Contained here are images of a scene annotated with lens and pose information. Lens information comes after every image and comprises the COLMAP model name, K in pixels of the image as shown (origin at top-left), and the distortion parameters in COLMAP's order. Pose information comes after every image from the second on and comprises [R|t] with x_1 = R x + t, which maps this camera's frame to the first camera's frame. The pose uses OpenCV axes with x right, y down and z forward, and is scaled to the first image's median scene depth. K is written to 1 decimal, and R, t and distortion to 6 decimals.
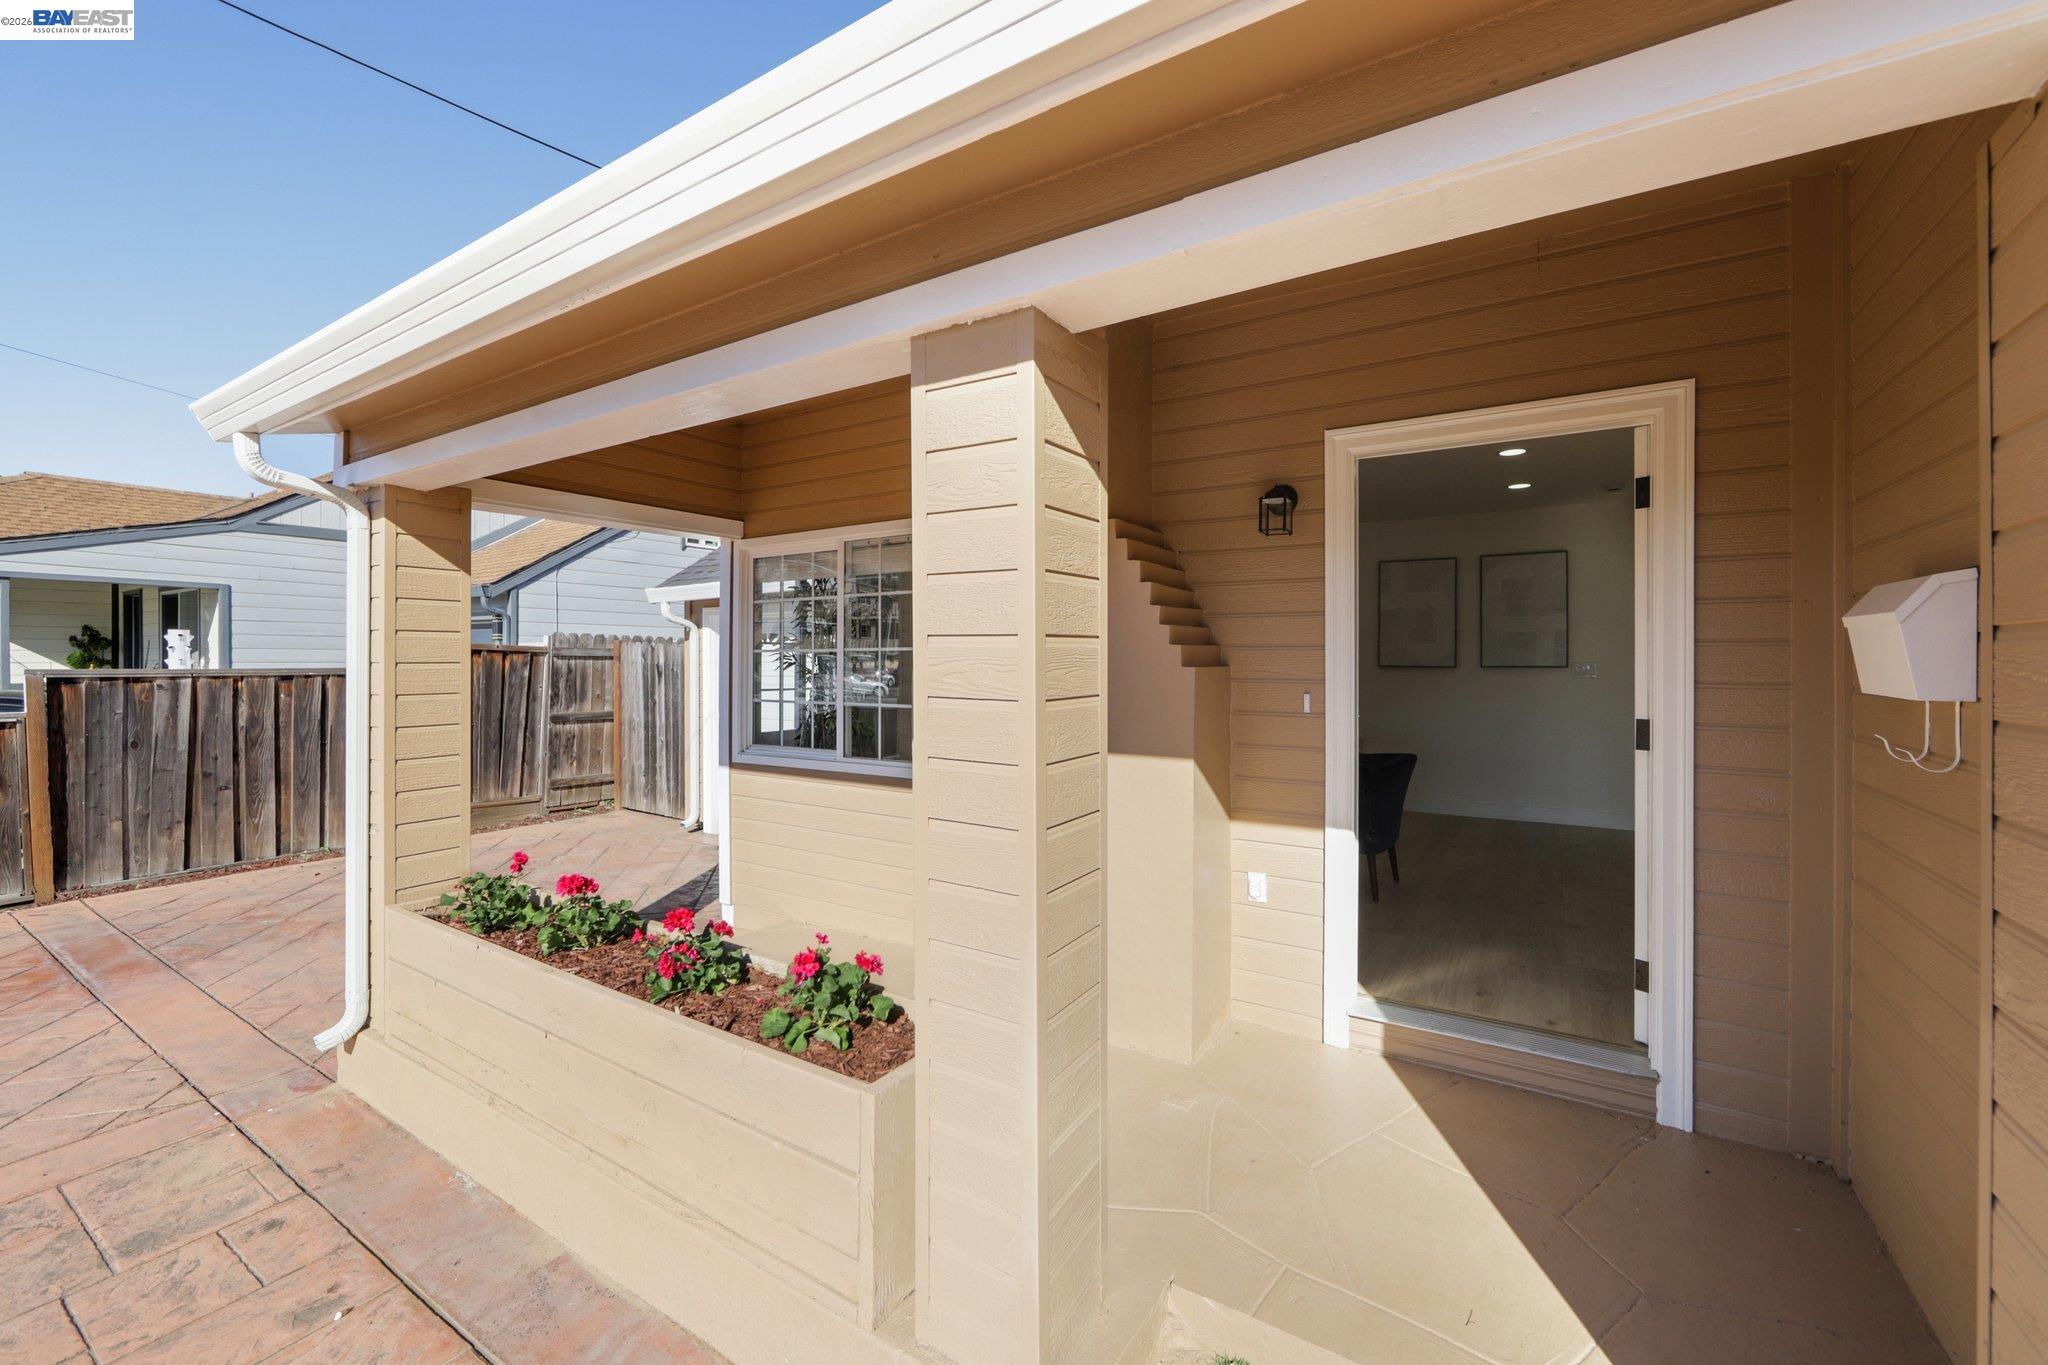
lens RADIAL K [[830.4, 0, 1028.7], [0, 830.4, 659.6], [0, 0, 1]] dist [-0.010891, -0.000110]
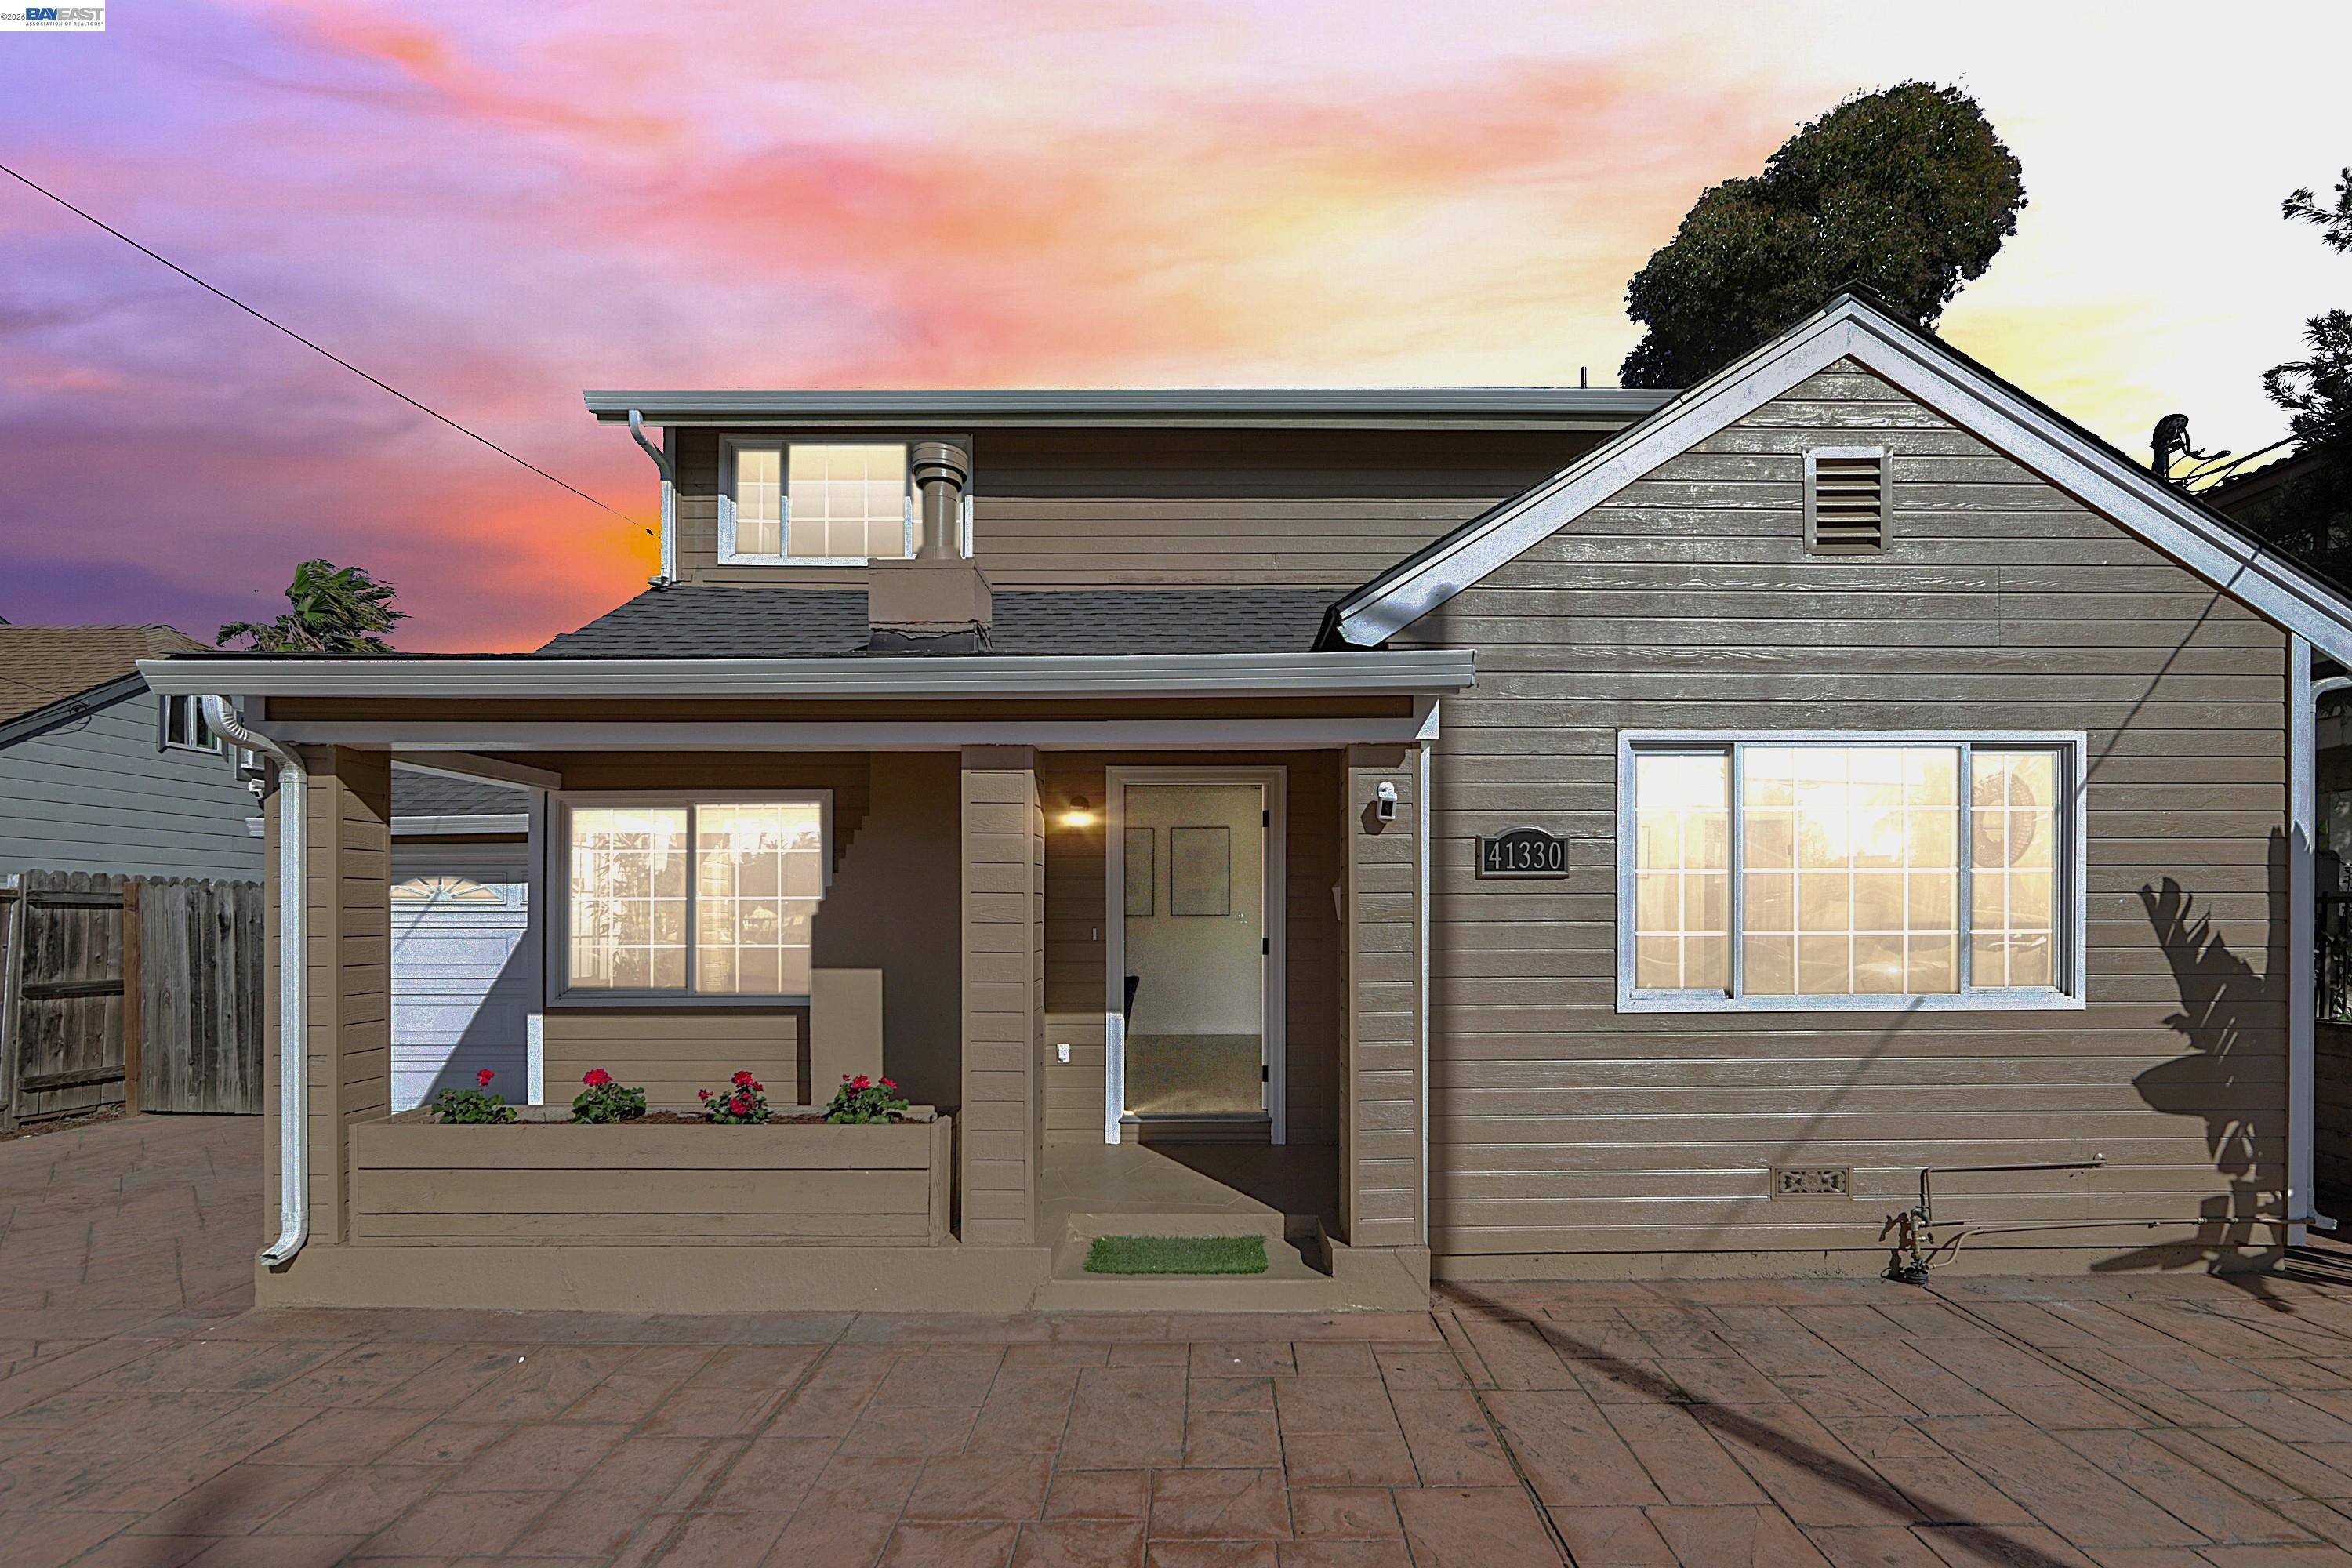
lens RADIAL K [[956.3, 0, 1180.6], [0, 956.3, 915.3], [0, 0, 1]] dist [0.000240, 0.000046]
pose [[0.860973, -0.000625, 0.508651, -0.136732], [-0.000735, 0.999997, 0.002474, 0.003267], [-0.508651, -0.002504, 0.860969, -0.200616]]
